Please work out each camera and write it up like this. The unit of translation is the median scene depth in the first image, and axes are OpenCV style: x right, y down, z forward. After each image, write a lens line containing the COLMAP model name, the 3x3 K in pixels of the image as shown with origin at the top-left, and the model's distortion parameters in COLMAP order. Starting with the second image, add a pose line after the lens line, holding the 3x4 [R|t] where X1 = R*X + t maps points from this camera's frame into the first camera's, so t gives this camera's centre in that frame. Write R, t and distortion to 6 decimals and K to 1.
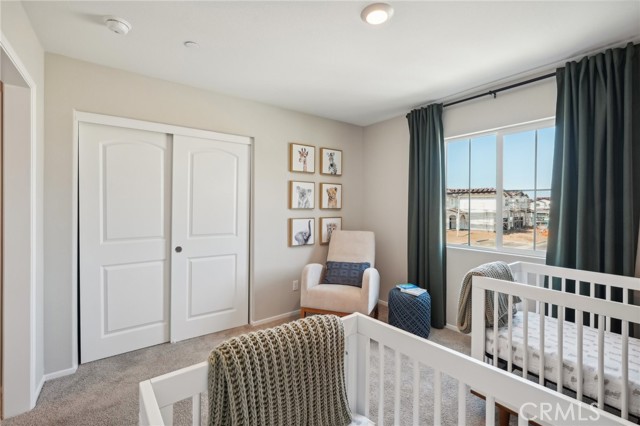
lens RADIAL K [[287.8, 0, 319.2], [0, 287.8, 201.2], [0, 0, 1]] dist [-0.001443, 0.000920]
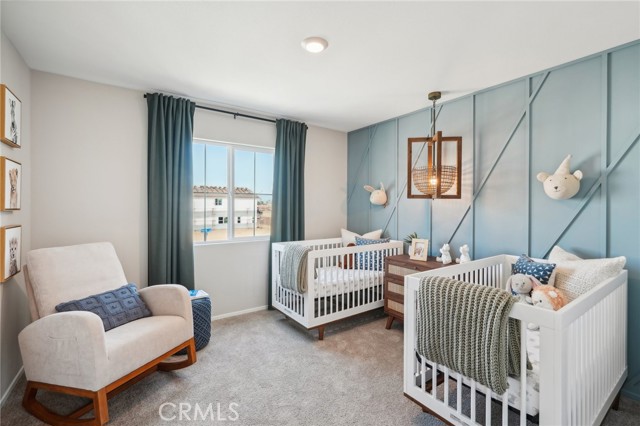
lens RADIAL K [[287.8, 0, 319.2], [0, 287.8, 201.2], [0, 0, 1]] dist [-0.001443, 0.000920]
pose [[0.020329, 0.018467, 0.999623, -0.626632], [-0.013690, 0.999741, -0.018191, 0.017700], [-0.999700, -0.013315, 0.020577, 0.601776]]
